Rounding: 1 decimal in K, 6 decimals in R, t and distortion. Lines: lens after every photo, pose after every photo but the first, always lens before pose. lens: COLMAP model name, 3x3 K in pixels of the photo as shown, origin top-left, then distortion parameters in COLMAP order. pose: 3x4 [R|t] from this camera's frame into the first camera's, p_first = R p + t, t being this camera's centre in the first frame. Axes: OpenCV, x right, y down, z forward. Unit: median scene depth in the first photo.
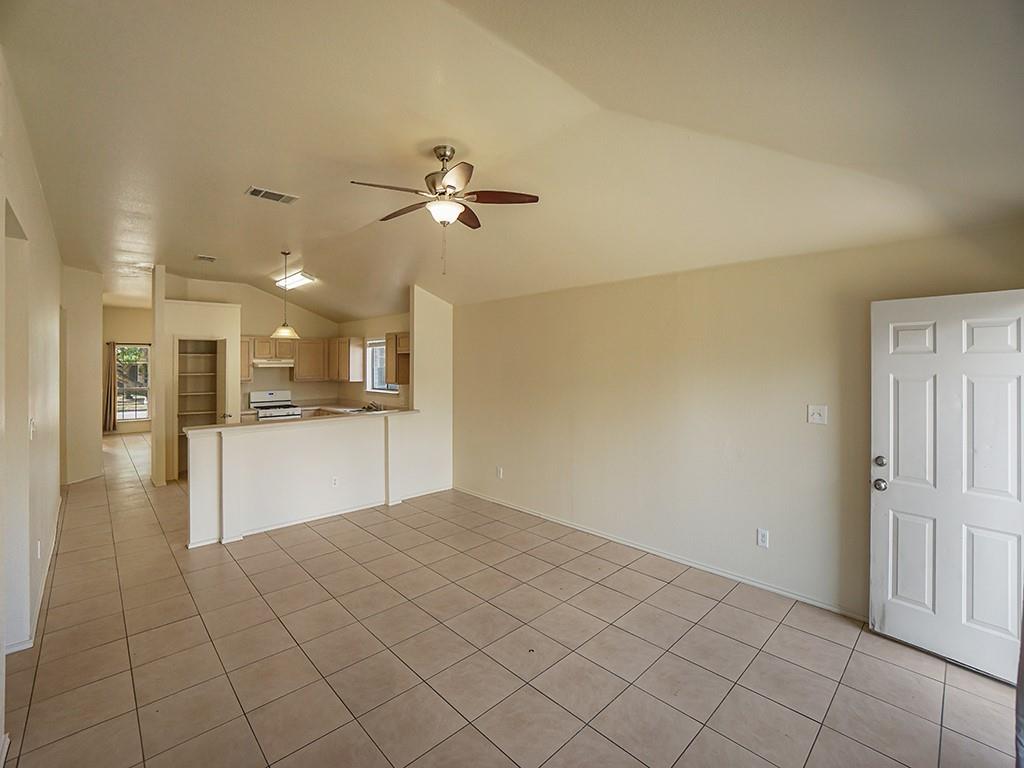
lens RADIAL K [[444.7, 0, 510.9], [0, 444.7, 370.8], [0, 0, 1]] dist [-0.001689, -0.000234]
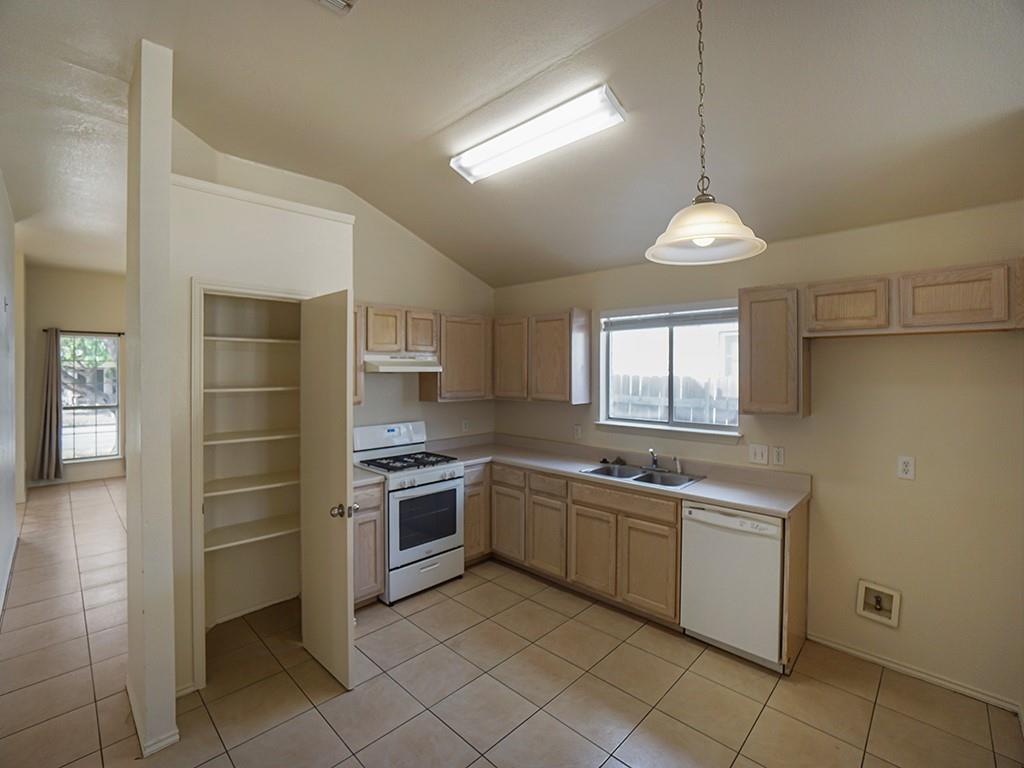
lens RADIAL K [[456.8, 0, 532.8], [0, 456.8, 381.2], [0, 0, 1]] dist [-0.038325, 0.013628]
pose [[0.997943, 0.003521, 0.064006, -0.426343], [-0.004050, 0.999959, 0.008147, -0.003420], [-0.063975, -0.008390, 0.997916, 0.524247]]
